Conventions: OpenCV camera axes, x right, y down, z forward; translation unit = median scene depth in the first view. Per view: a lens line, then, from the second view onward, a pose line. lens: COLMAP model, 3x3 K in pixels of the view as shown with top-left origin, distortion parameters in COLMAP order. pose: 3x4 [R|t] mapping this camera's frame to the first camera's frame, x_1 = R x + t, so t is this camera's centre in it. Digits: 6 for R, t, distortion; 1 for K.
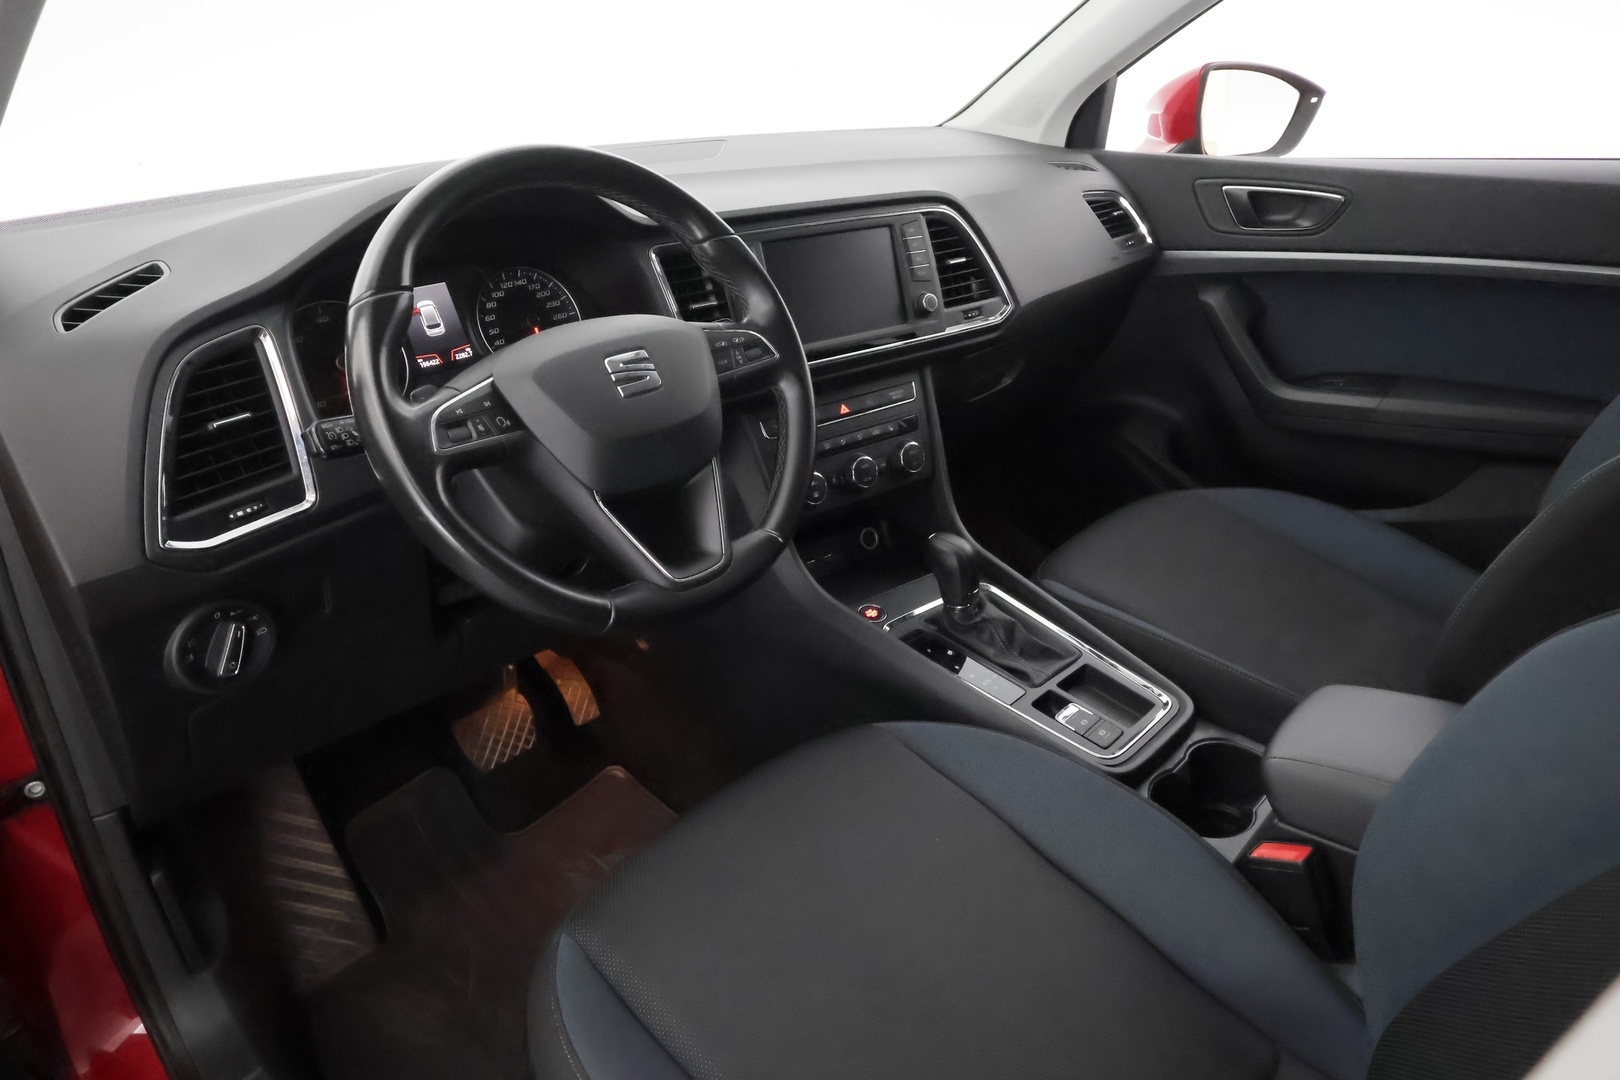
lens RADIAL K [[1079.9, 0, 808.1], [0, 1079.9, 533.6], [0, 0, 1]] dist [-0.000402, 0.007264]
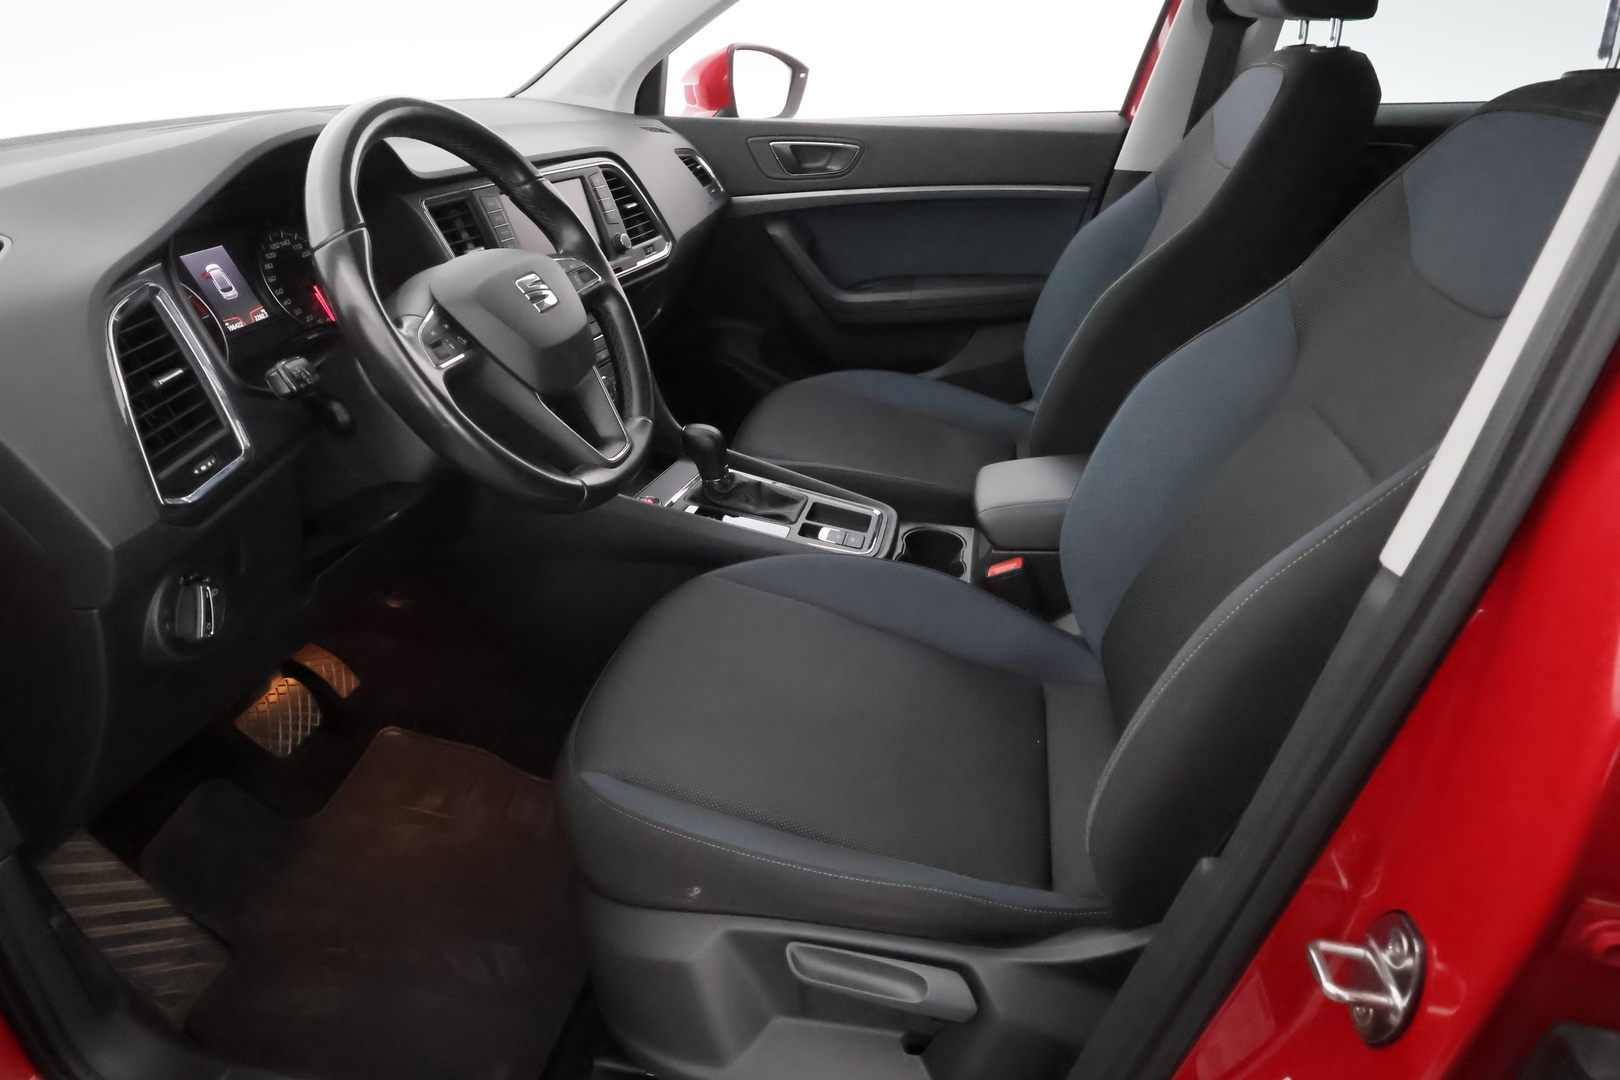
lens RADIAL K [[1022.6, 0, 850.5], [0, 1022.6, 539.9], [0, 0, 1]] dist [0.004671, 0.006308]
pose [[0.822972, -0.230267, 0.519321, -0.307127], [0.212869, 0.972558, 0.093897, 0.048183], [-0.526691, 0.033273, 0.849405, -0.071115]]
